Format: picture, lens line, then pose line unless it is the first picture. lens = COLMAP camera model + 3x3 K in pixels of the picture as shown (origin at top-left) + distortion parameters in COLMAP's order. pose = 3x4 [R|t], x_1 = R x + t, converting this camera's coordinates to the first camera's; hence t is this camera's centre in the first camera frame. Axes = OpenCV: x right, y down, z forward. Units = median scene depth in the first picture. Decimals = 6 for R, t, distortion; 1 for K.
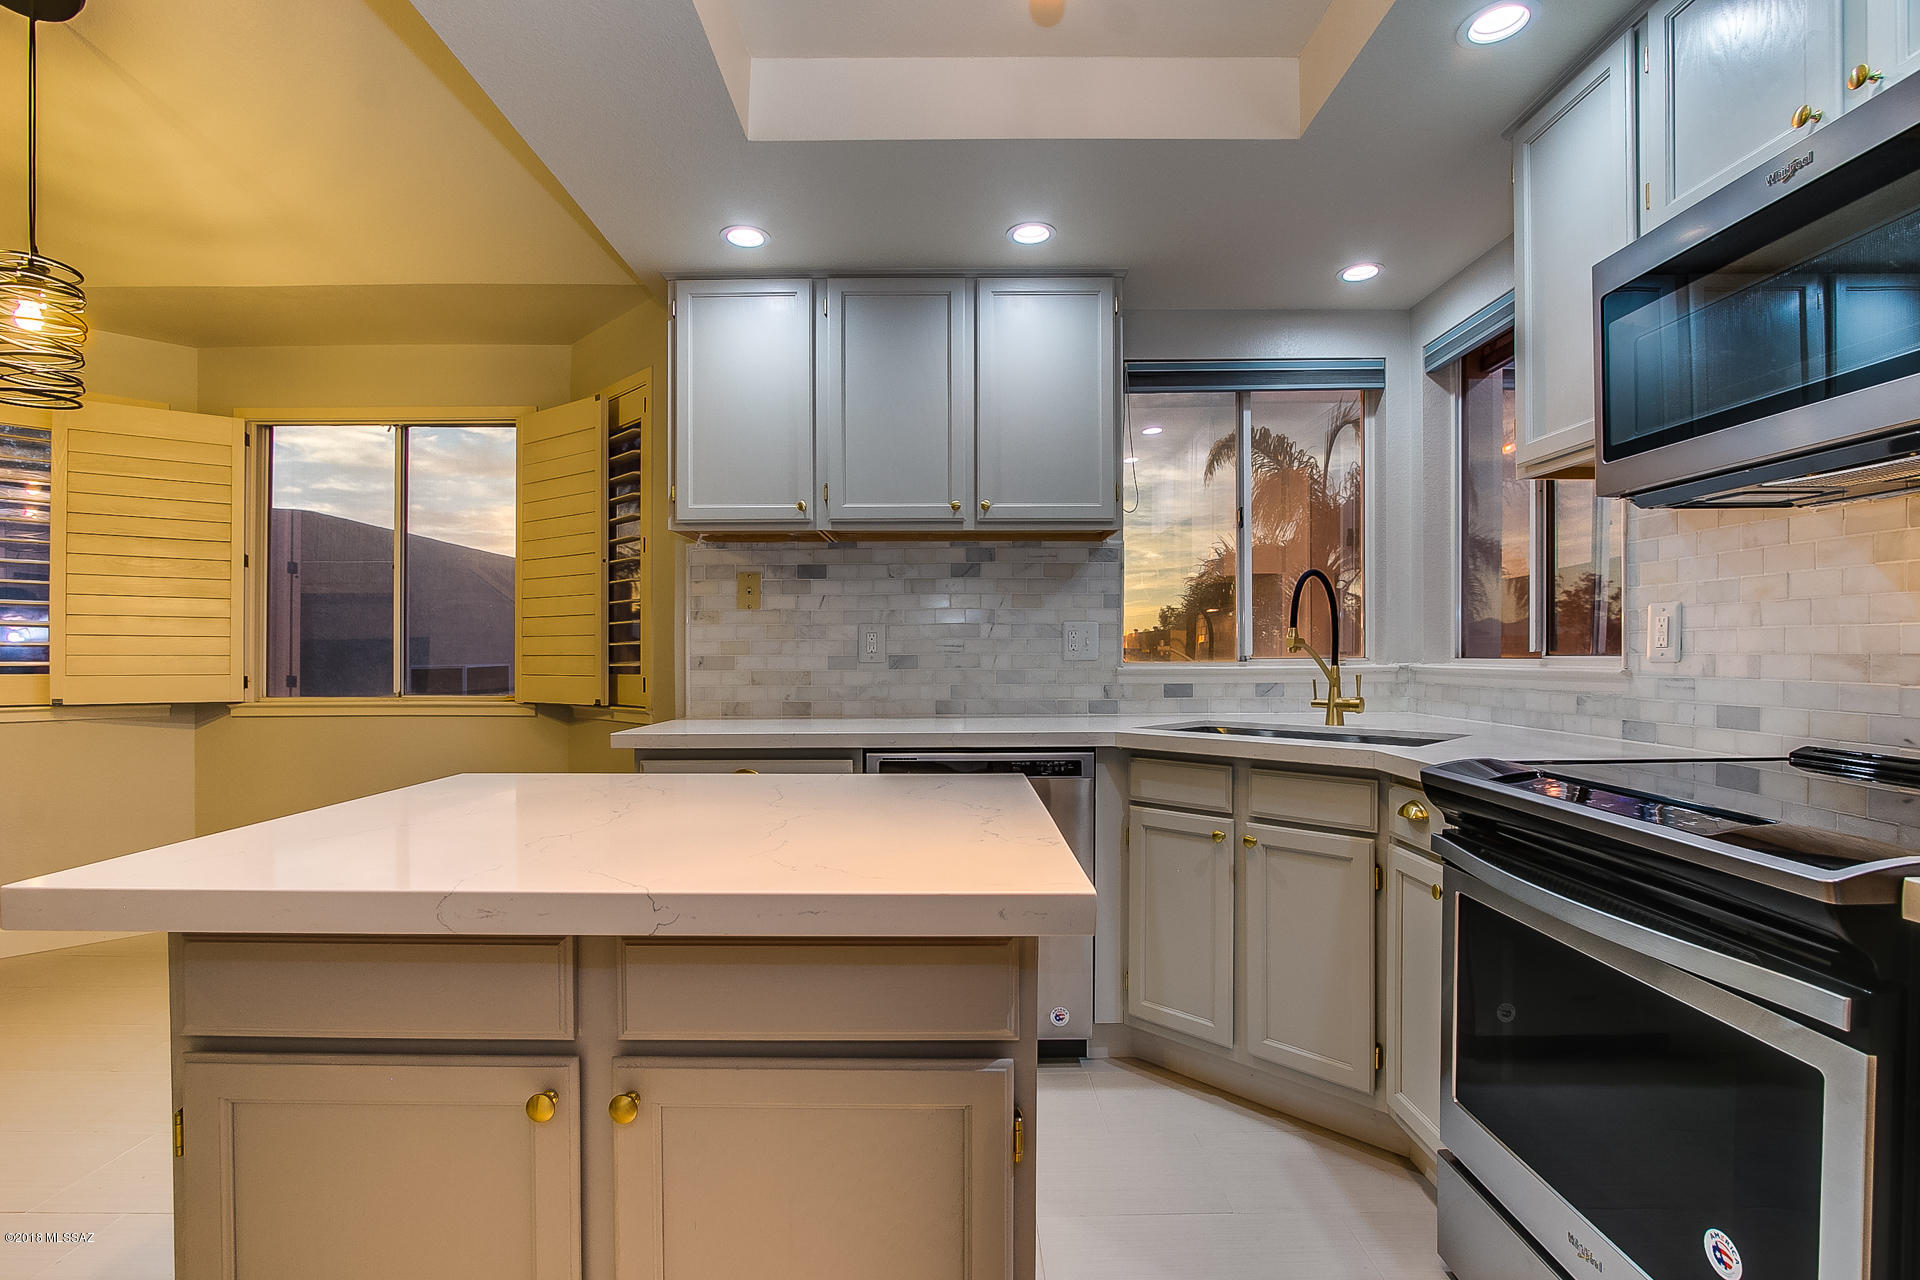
lens RADIAL K [[899.1, 0, 965.7], [0, 899.1, 655.7], [0, 0, 1]] dist [-0.009028, 0.000863]
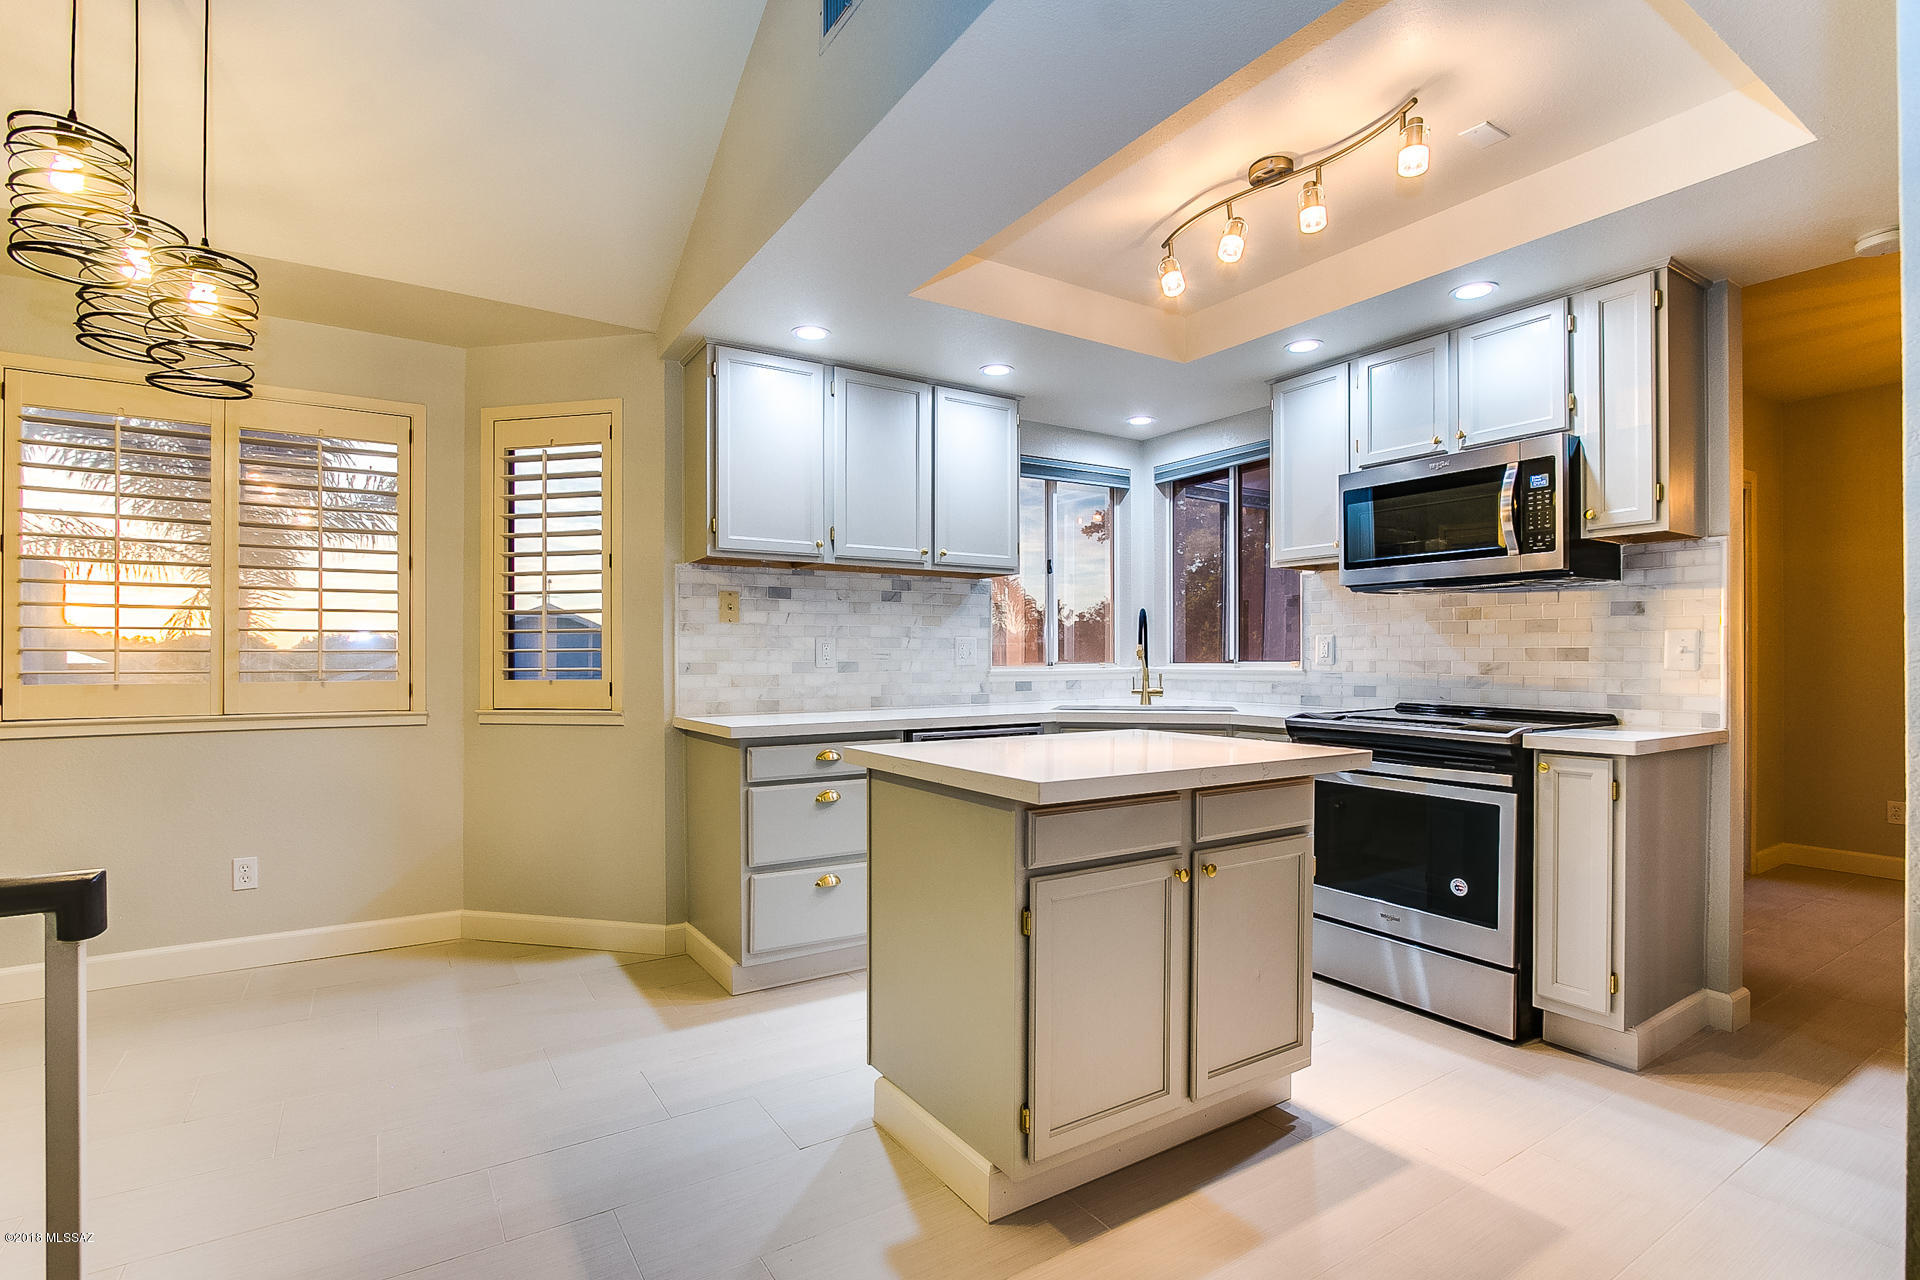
lens RADIAL K [[905.3, 0, 956.8], [0, 905.3, 660.9], [0, 0, 1]] dist [-0.002600, 0.000498]
pose [[0.845136, -0.000248, 0.534551, -0.690639], [0.000797, 0.999999, -0.000795, -0.000543], [-0.534550, 0.001098, 0.845136, -0.178950]]
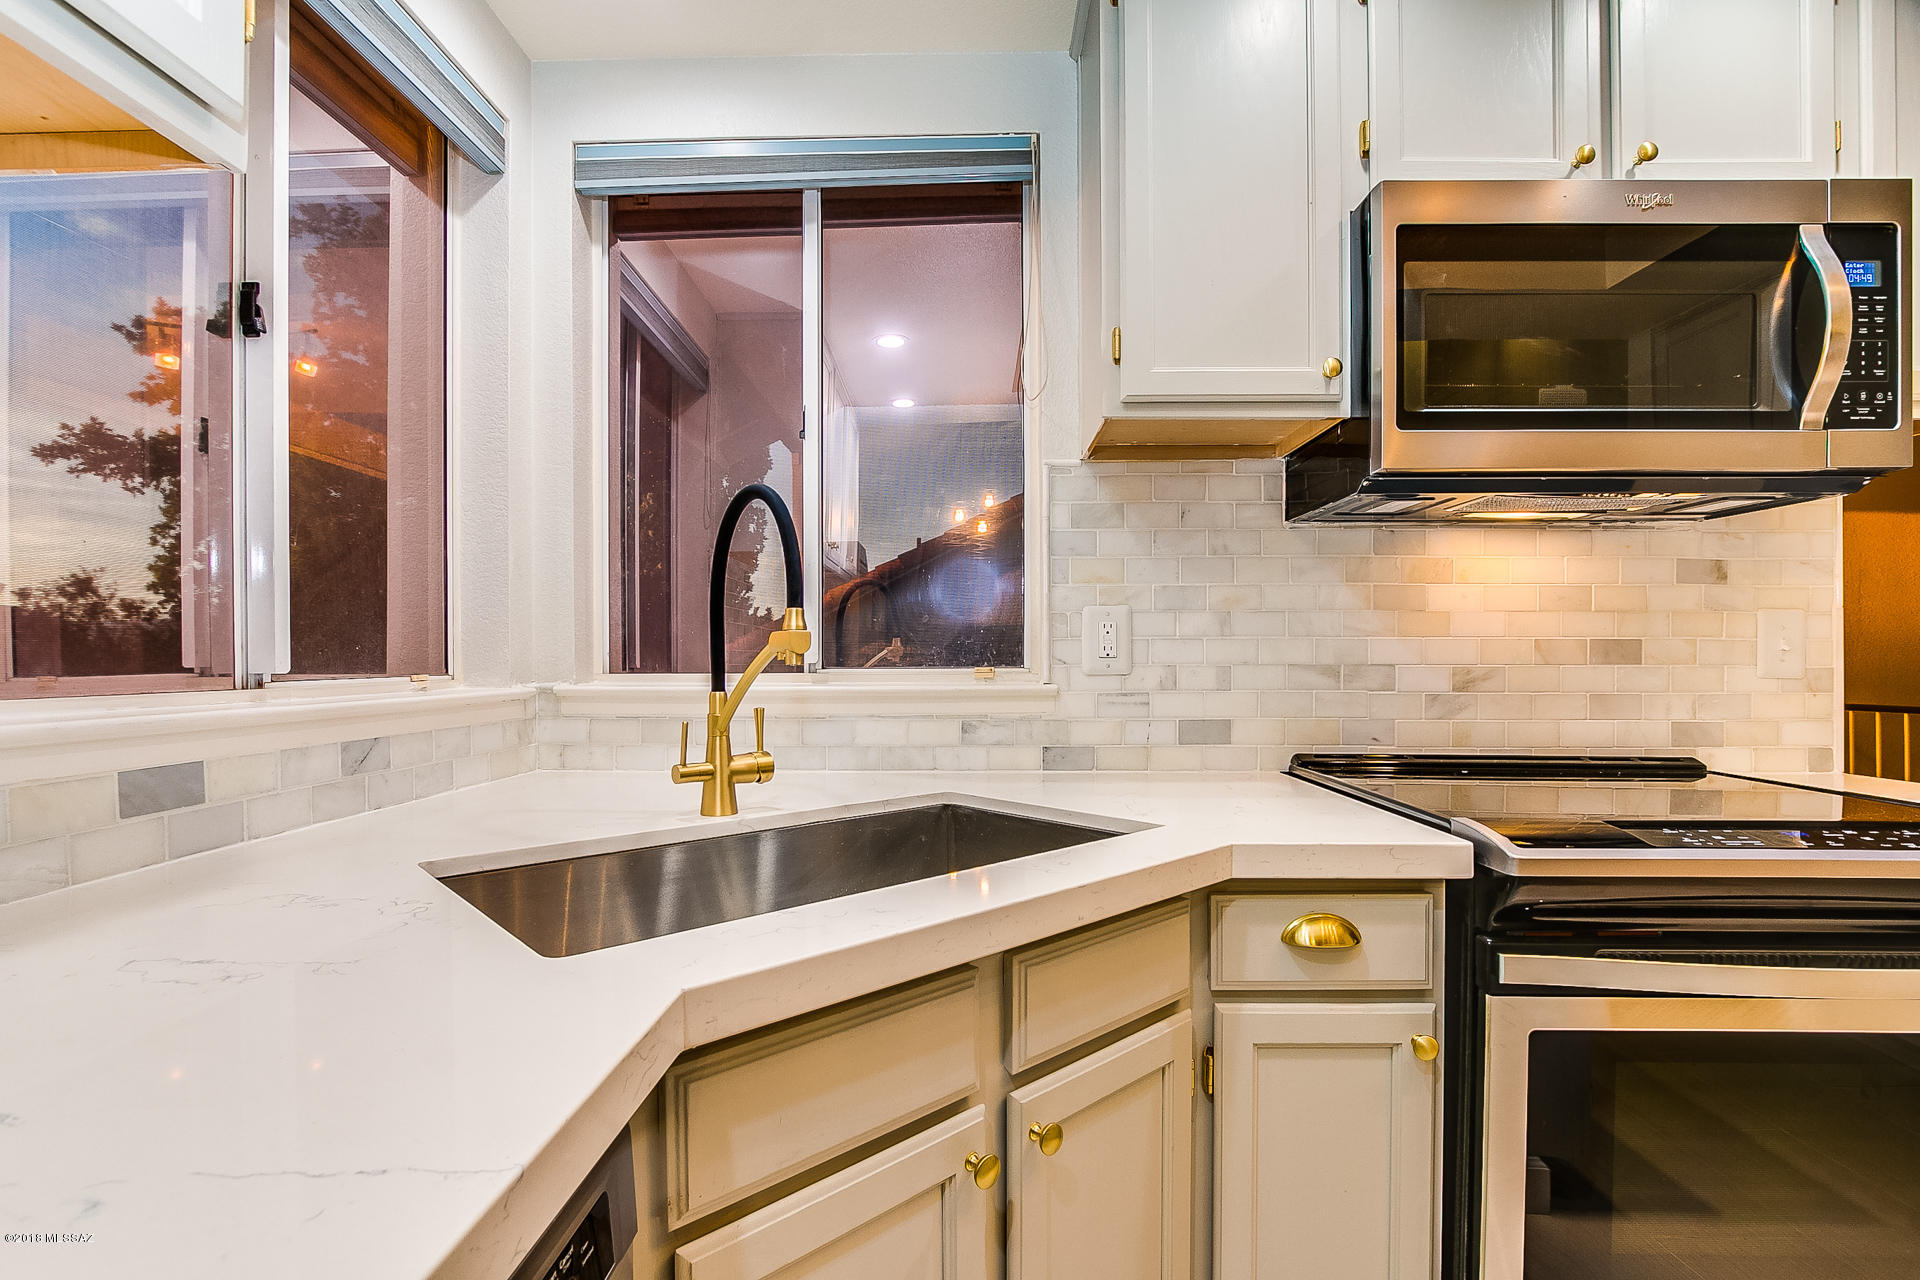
lens RADIAL K [[906.7, 0, 965.8], [0, 906.7, 665.9], [0, 0, 1]] dist [-0.016545, 0.000338]
pose [[0.035537, -0.002905, 0.999364, -0.069299], [0.005566, 0.999981, 0.002709, -0.003230], [-0.999353, 0.005466, 0.035552, 0.785602]]
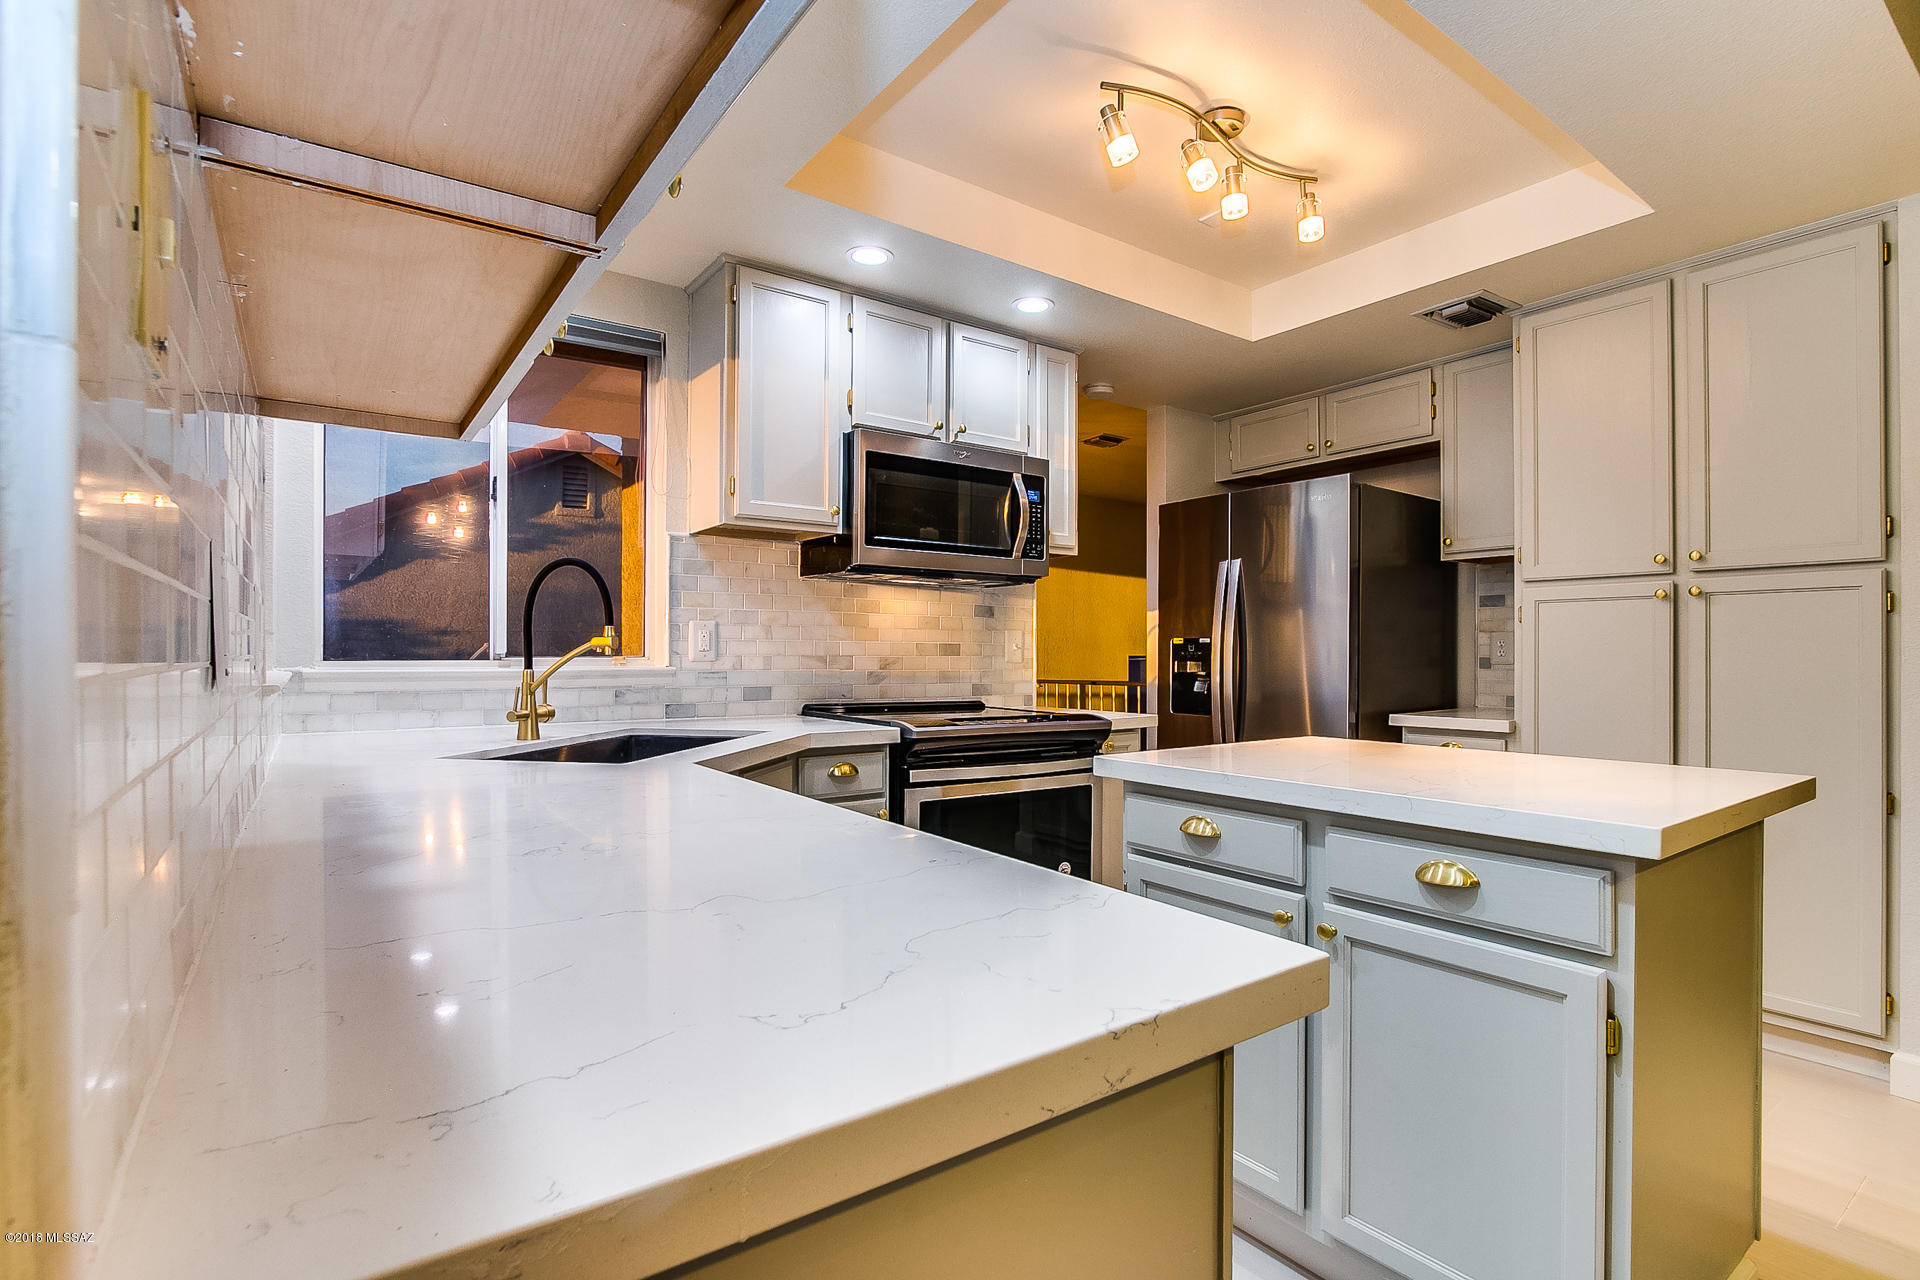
lens RADIAL K [[932.9, 0, 979.4], [0, 932.9, 648.0], [0, 0, 1]] dist [-0.024972, 0.008766]
pose [[-0.578233, 0.005377, 0.815854, -0.516084], [0.001260, 0.999983, -0.005697, -0.003722], [-0.815870, -0.002266, -0.578230, 1.075790]]
